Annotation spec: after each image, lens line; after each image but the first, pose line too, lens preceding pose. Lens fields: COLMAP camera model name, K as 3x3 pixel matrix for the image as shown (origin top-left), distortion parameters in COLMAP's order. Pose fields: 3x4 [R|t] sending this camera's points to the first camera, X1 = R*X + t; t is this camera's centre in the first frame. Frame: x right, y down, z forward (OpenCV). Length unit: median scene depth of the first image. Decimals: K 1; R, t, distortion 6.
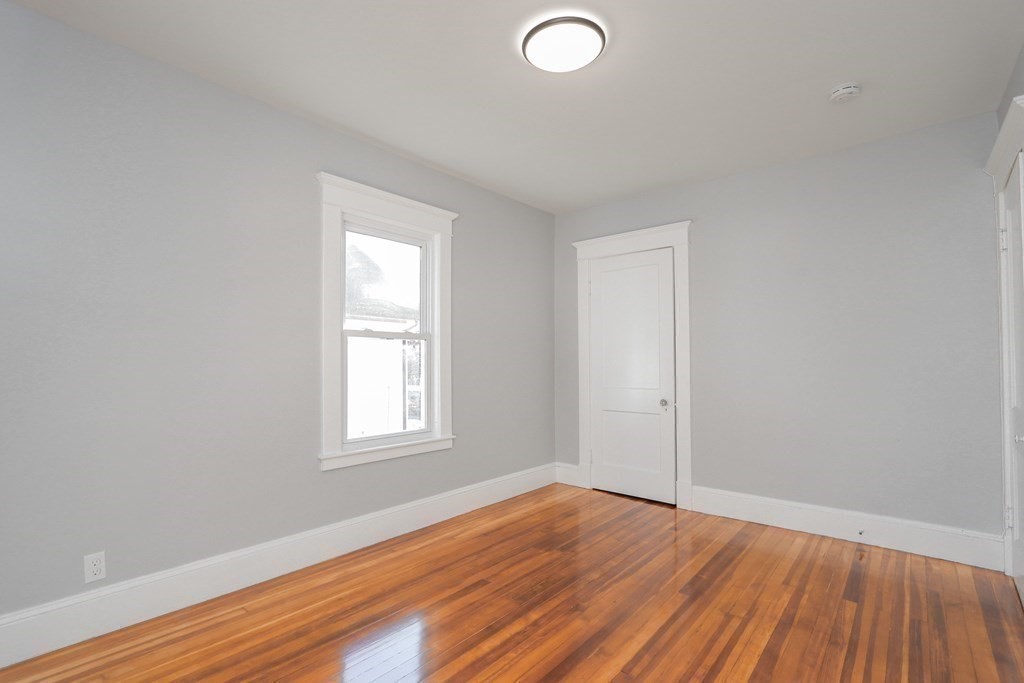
lens RADIAL K [[482.3, 0, 501.5], [0, 482.3, 349.4], [0, 0, 1]] dist [-0.014138, 0.000210]
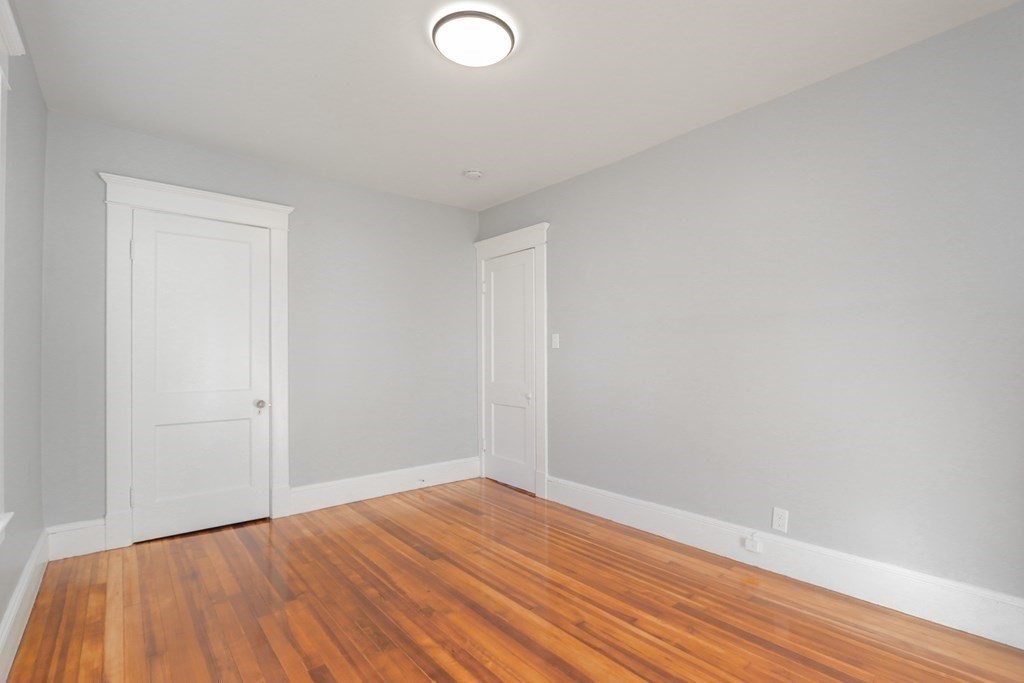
lens RADIAL K [[478.2, 0, 513.0], [0, 478.2, 351.6], [0, 0, 1]] dist [-0.016044, 0.001596]
pose [[0.154186, 0.010343, 0.987988, -0.608197], [-0.013506, 0.999874, -0.008359, 0.017592], [-0.987950, -0.012055, 0.154306, 0.550358]]
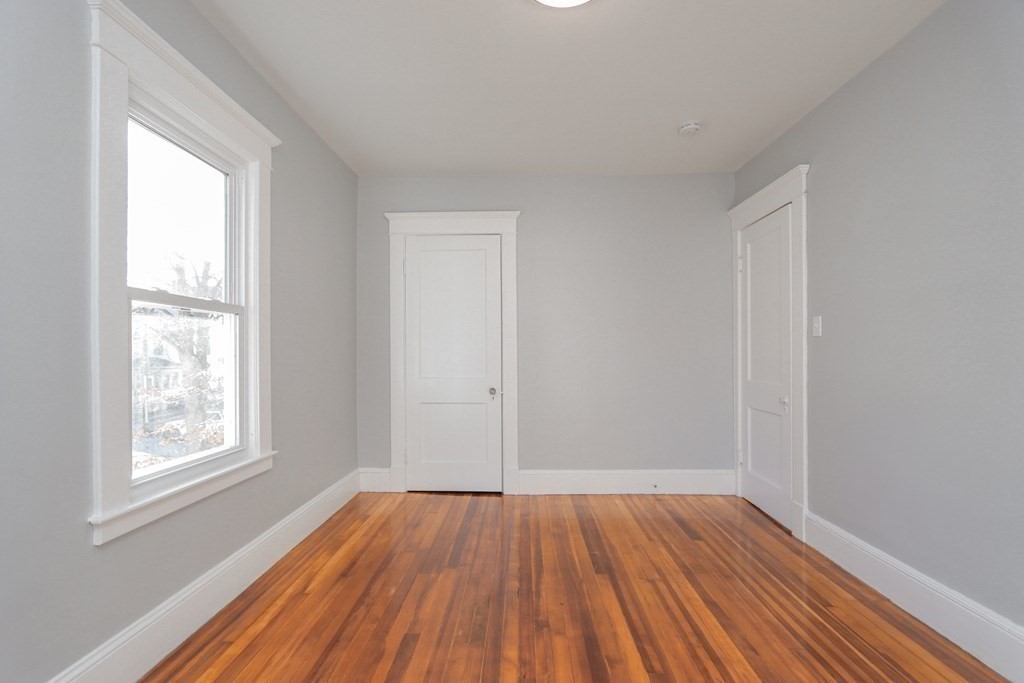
lens RADIAL K [[478.2, 0, 513.0], [0, 478.2, 351.6], [0, 0, 1]] dist [-0.016044, 0.001596]
pose [[0.766888, 0.002962, 0.641774, -0.351370], [-0.014064, 0.999827, 0.012192, 0.022492], [-0.641626, -0.018376, 0.766797, 0.297909]]
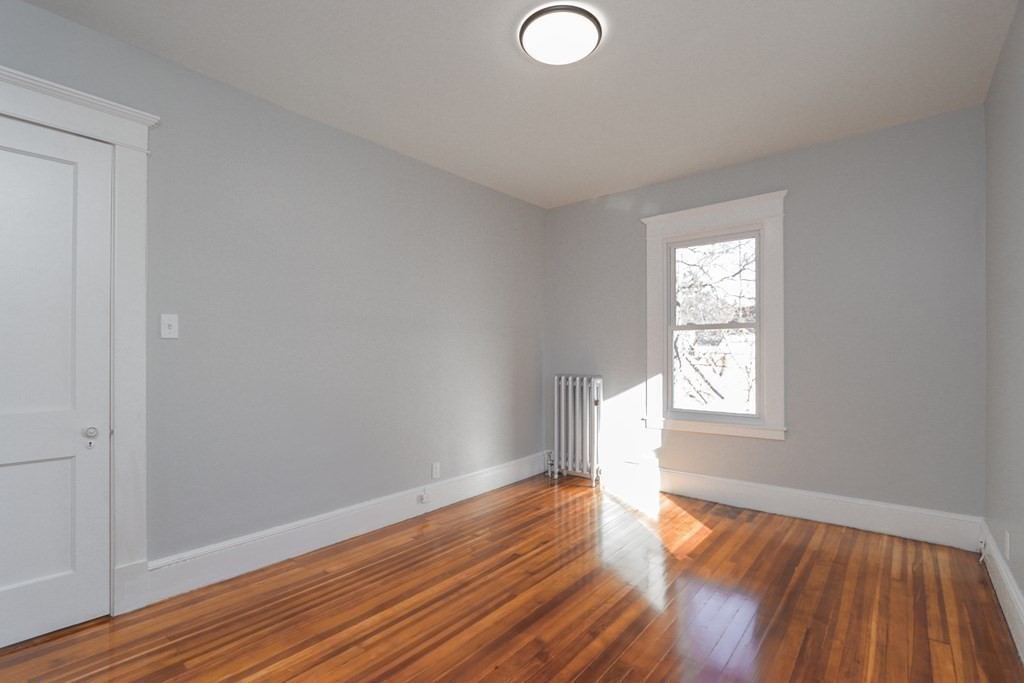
lens RADIAL K [[473.7, 0, 509.0], [0, 473.7, 351.4], [0, 0, 1]] dist [-0.013095, -0.000420]
pose [[-0.999642, 0.003498, -0.026509, 0.191465], [0.004136, 0.999702, -0.024072, 0.038135], [0.026417, -0.024173, -0.999359, 1.435242]]
